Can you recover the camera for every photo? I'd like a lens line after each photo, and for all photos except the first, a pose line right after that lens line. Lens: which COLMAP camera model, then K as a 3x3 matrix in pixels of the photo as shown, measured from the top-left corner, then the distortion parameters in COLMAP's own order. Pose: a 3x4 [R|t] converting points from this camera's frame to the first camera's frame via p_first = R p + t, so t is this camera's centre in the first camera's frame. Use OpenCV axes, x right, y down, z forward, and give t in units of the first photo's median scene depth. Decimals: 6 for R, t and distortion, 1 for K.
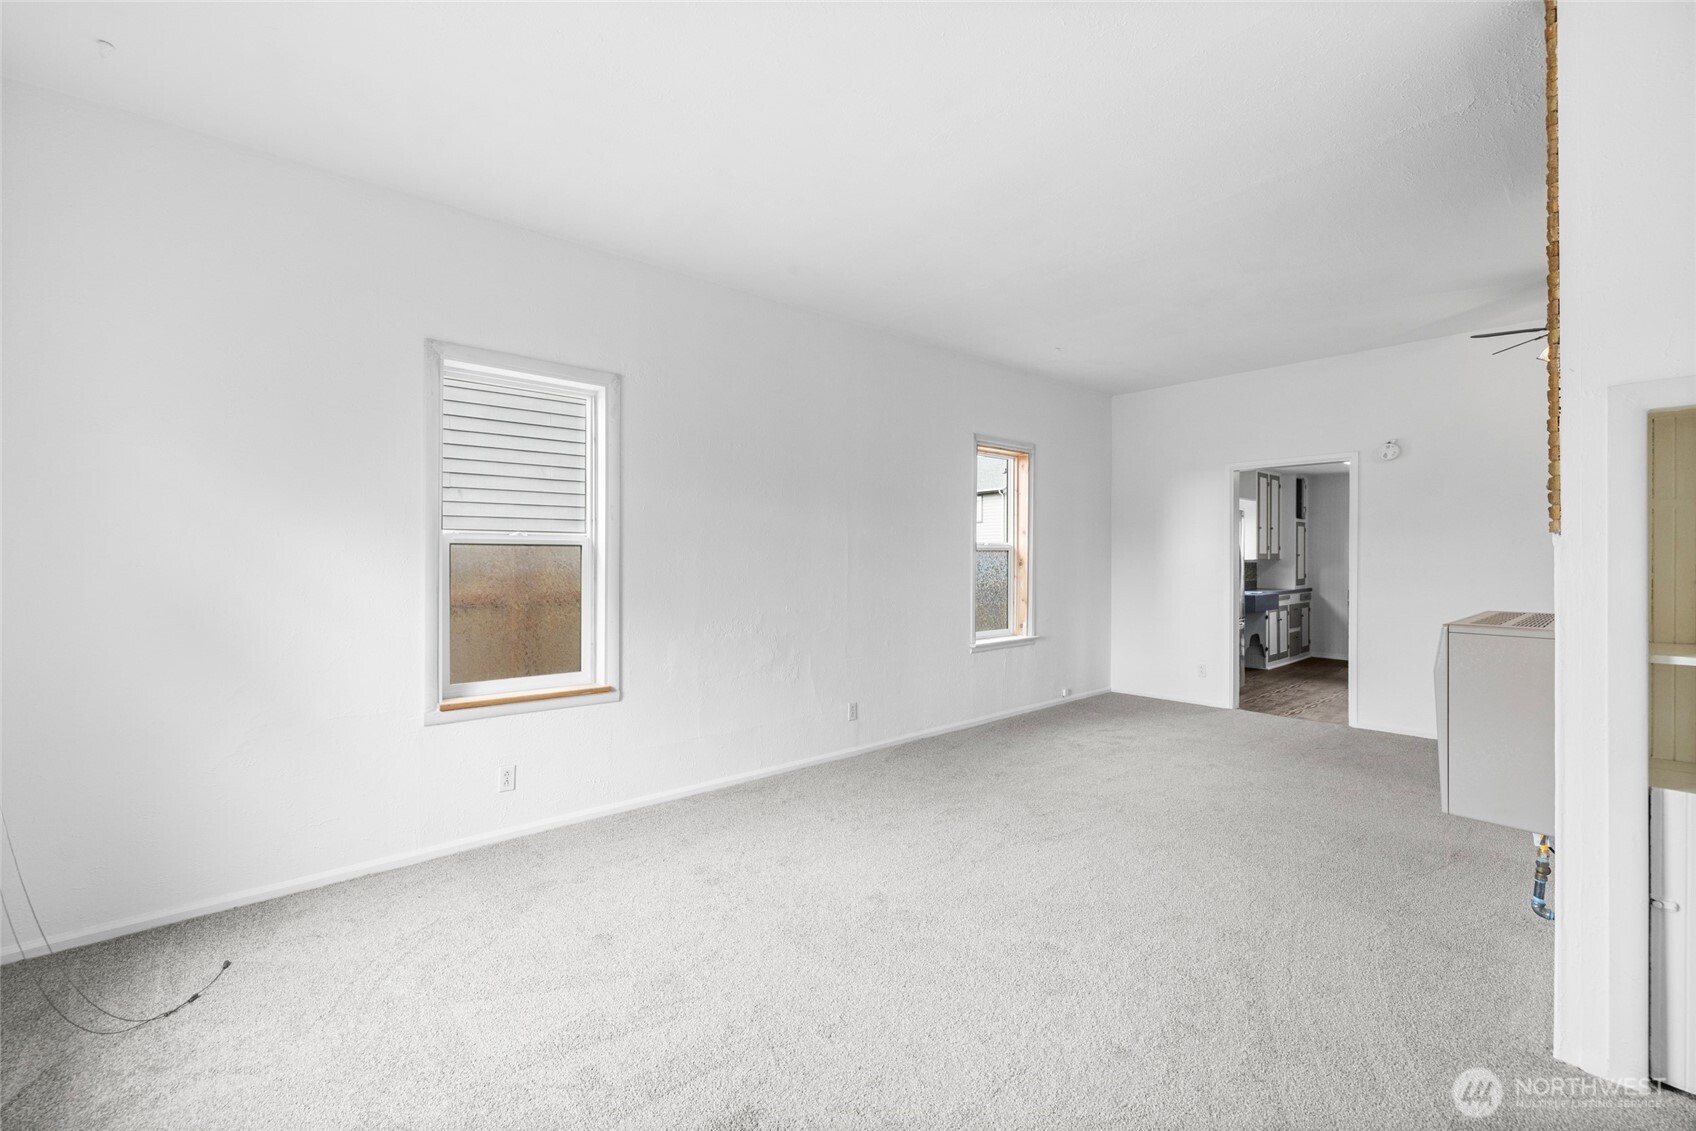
lens RADIAL K [[730.7, 0, 848.9], [0, 730.7, 554.1], [0, 0, 1]] dist [-0.004616, 0.000558]
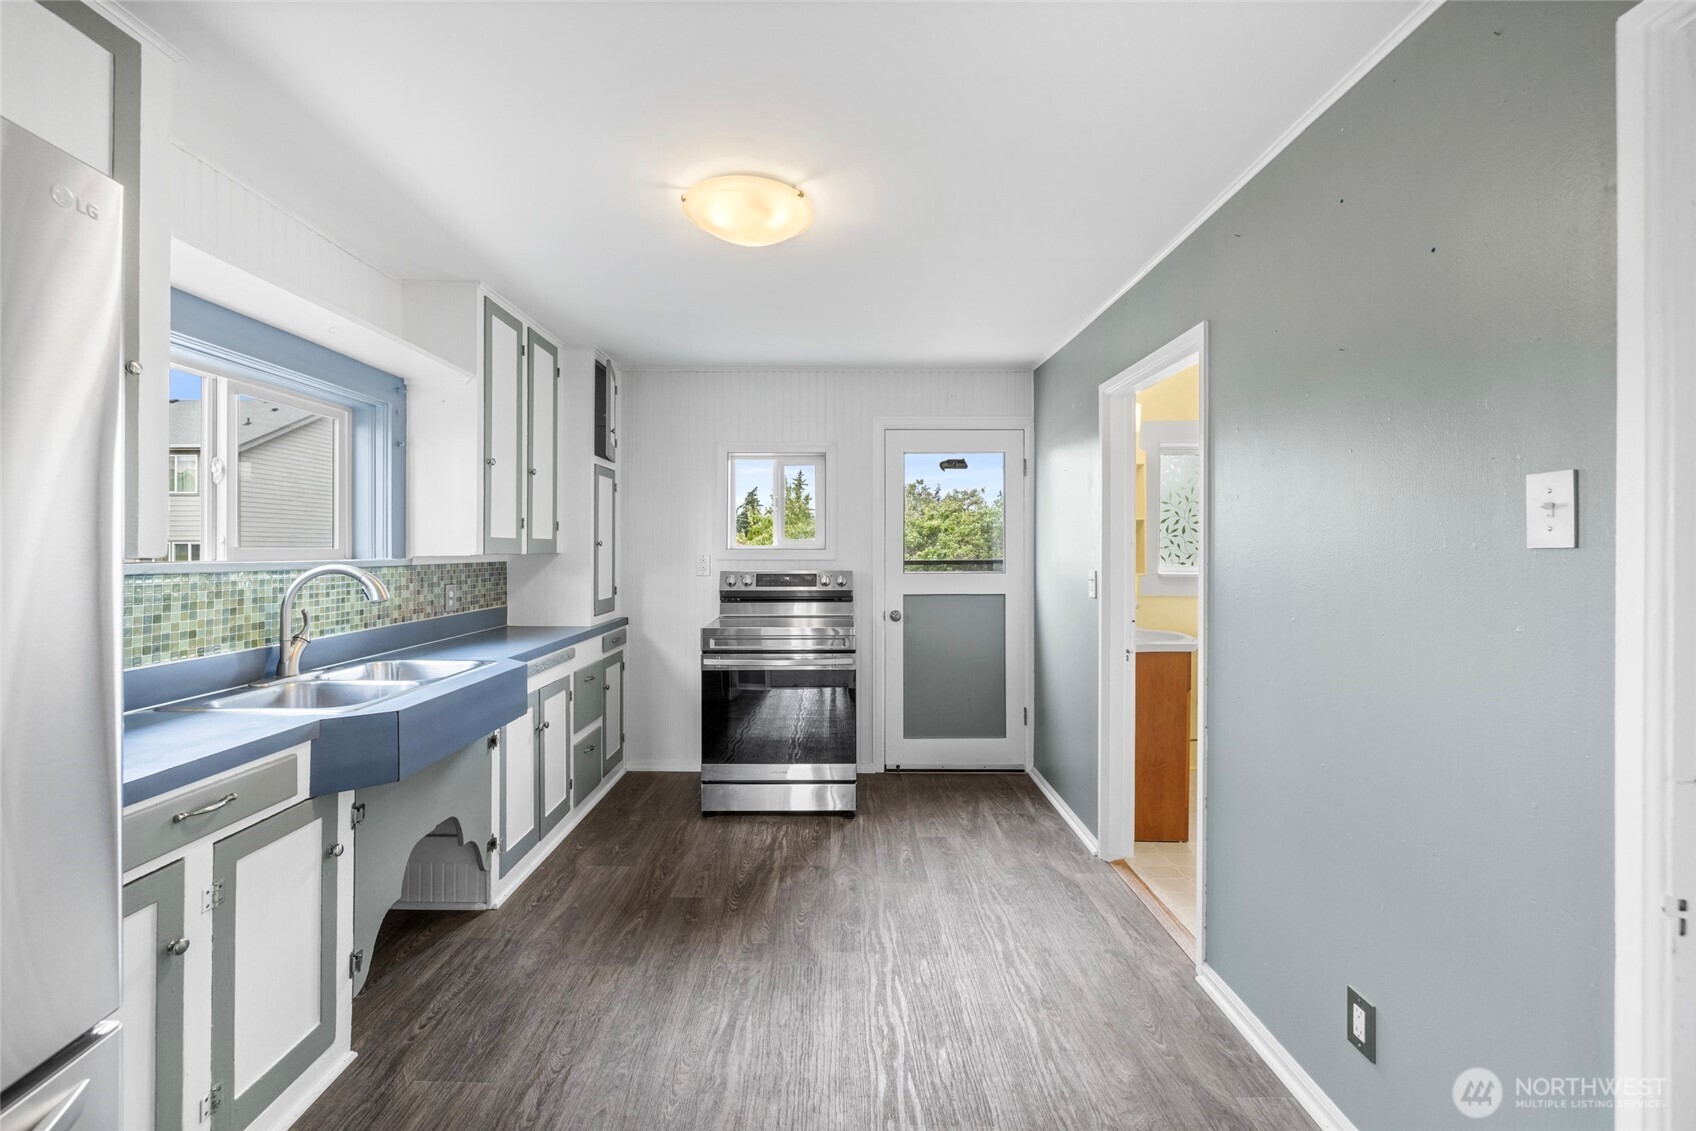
lens RADIAL K [[730.7, 0, 839.0], [0, 730.7, 553.8], [0, 0, 1]] dist [-0.004616, 0.000558]
pose [[0.672461, -0.002213, 0.740129, 0.400056], [-0.002830, 0.999981, 0.005561, 0.004630], [-0.740127, -0.005834, 0.672442, 0.618156]]
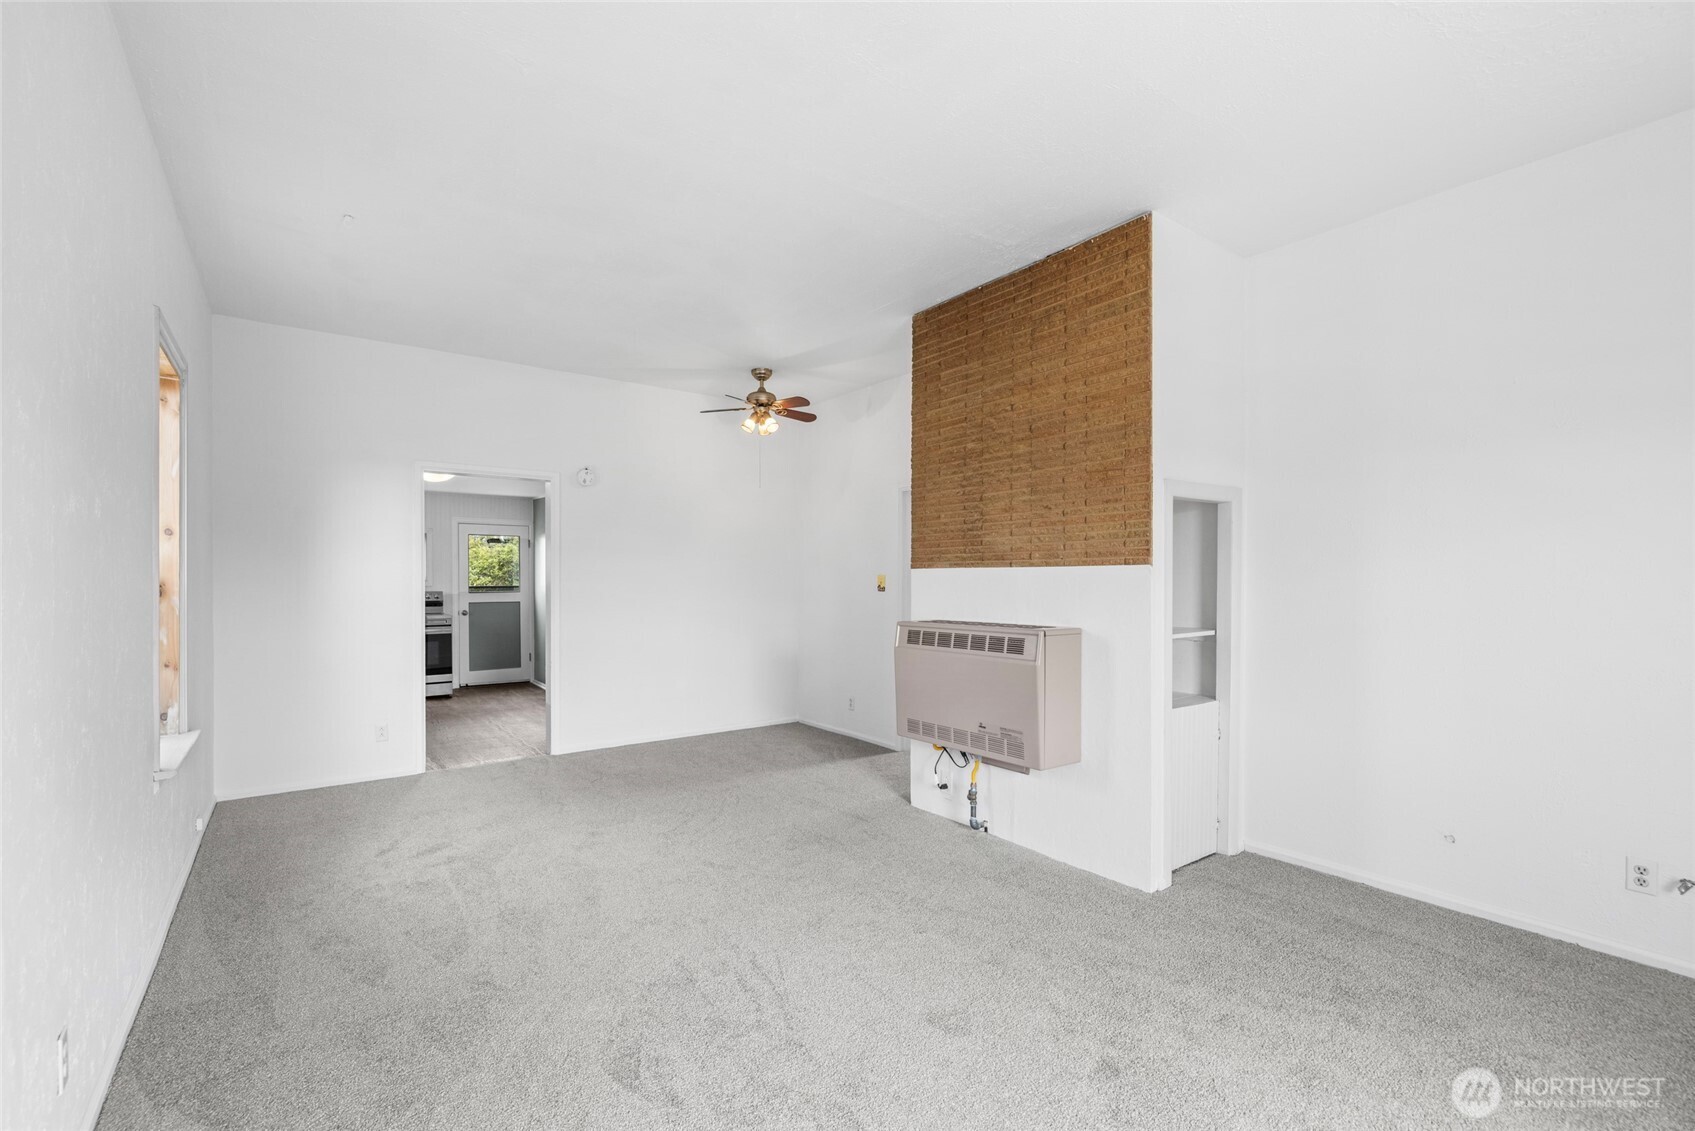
lens RADIAL K [[730.3, 0, 836.8], [0, 730.3, 590.2], [0, 0, 1]] dist [-0.004616, 0.000558]
pose [[0.098475, -0.014083, 0.995040, -0.142466], [-0.002820, 0.999892, 0.014431, 0.001022], [-0.995136, -0.004227, 0.098425, 0.318744]]
